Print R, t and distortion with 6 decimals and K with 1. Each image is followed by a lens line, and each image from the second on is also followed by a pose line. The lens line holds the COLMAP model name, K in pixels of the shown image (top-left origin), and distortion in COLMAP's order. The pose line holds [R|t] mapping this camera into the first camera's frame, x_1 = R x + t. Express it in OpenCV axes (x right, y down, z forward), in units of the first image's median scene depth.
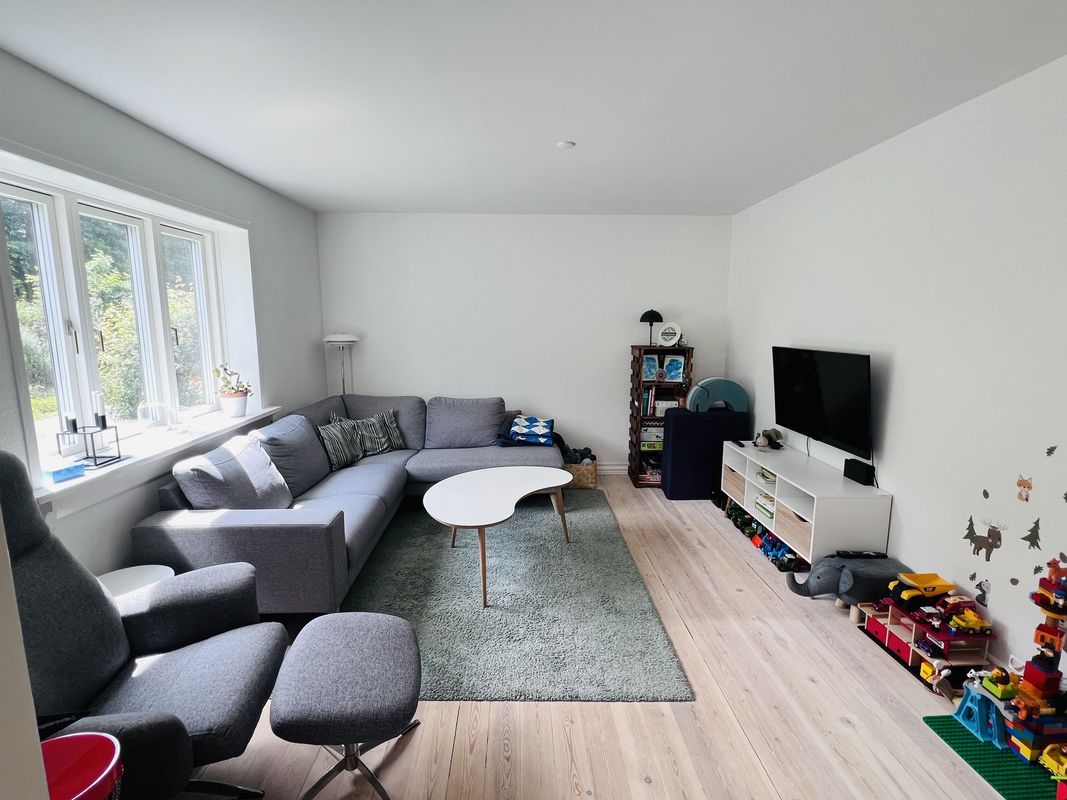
lens RADIAL K [[512.0, 0, 537.2], [0, 512.0, 396.3], [0, 0, 1]] dist [0.005730, 0.000770]
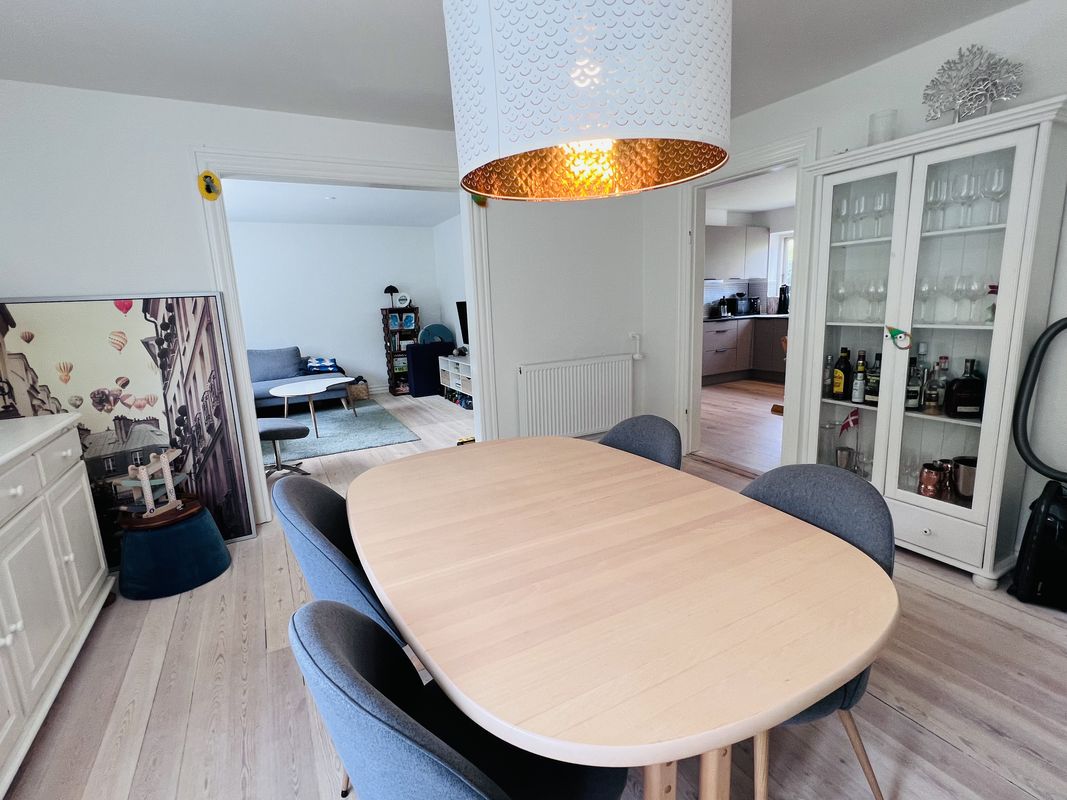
lens RADIAL K [[512.0, 0, 527.1], [0, 512.0, 399.3], [0, 0, 1]] dist [0.005730, 0.000770]
pose [[0.901920, -0.123015, 0.414014, -0.102581], [0.110495, 0.992400, 0.054158, 0.149519], [-0.417530, -0.003100, 0.908658, -0.657098]]
